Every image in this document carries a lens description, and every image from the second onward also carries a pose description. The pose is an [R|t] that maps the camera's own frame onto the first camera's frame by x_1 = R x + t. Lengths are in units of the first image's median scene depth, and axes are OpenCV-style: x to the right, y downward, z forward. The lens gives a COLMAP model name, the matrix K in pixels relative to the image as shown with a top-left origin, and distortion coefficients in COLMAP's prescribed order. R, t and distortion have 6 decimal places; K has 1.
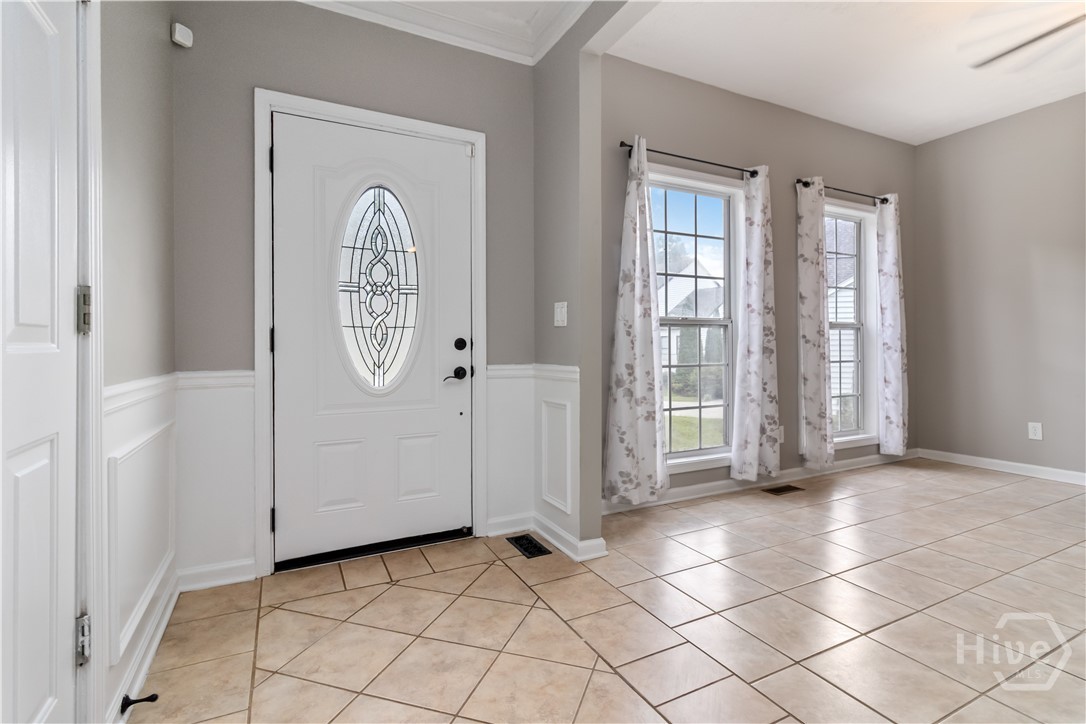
lens RADIAL K [[519.0, 0, 549.5], [0, 519.0, 341.4], [0, 0, 1]] dist [-0.001681, 0.001389]
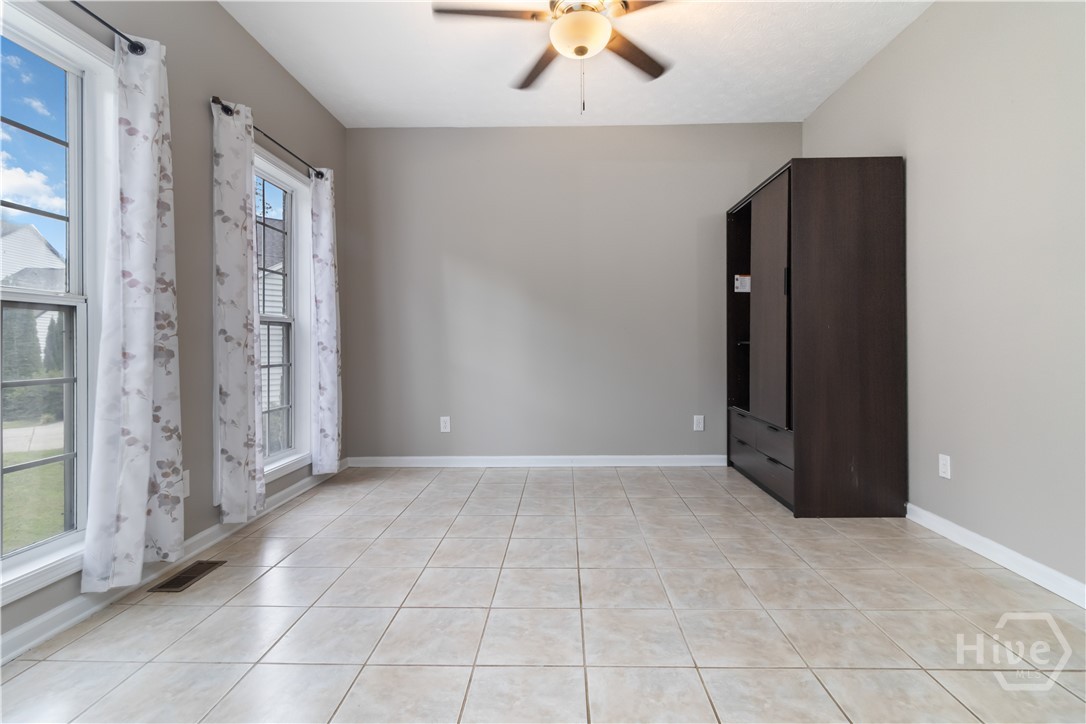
lens RADIAL K [[519.0, 0, 559.7], [0, 519.0, 343.4], [0, 0, 1]] dist [-0.001681, 0.001389]
pose [[0.480591, 0.004044, 0.876936, 0.108217], [-0.004377, 0.999988, -0.002213, 0.005557], [-0.876934, -0.002775, 0.480603, 0.291121]]
